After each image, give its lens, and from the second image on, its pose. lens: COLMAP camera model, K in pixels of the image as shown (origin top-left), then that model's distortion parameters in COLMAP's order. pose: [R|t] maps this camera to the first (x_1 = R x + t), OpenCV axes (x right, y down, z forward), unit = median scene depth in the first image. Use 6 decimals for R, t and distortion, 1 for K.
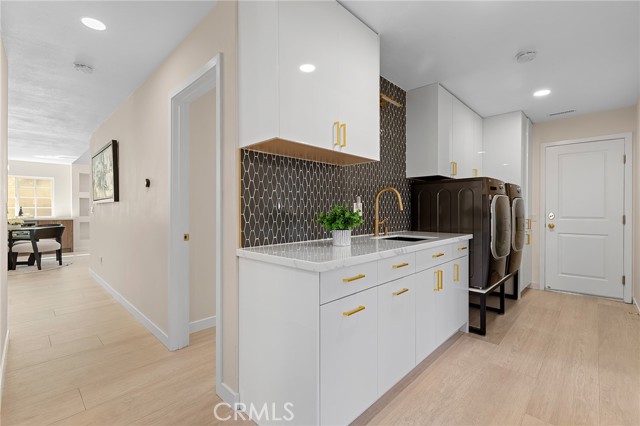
lens RADIAL K [[290.0, 0, 315.8], [0, 290.0, 213.2], [0, 0, 1]] dist [0.007718, 0.000617]
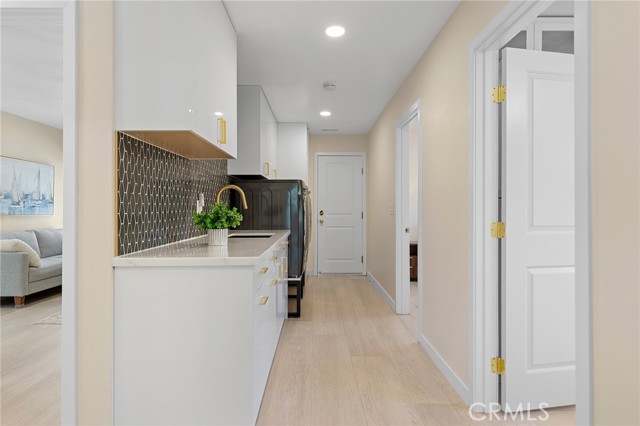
lens RADIAL K [[344.7, 0, 322.2], [0, 344.7, 209.1], [0, 0, 1]] dist [0.003683, -0.003269]
pose [[0.716739, -0.003100, 0.697335, -0.334263], [0.009617, 0.999939, -0.005440, 0.001027], [-0.697275, 0.010606, 0.716725, -0.047840]]
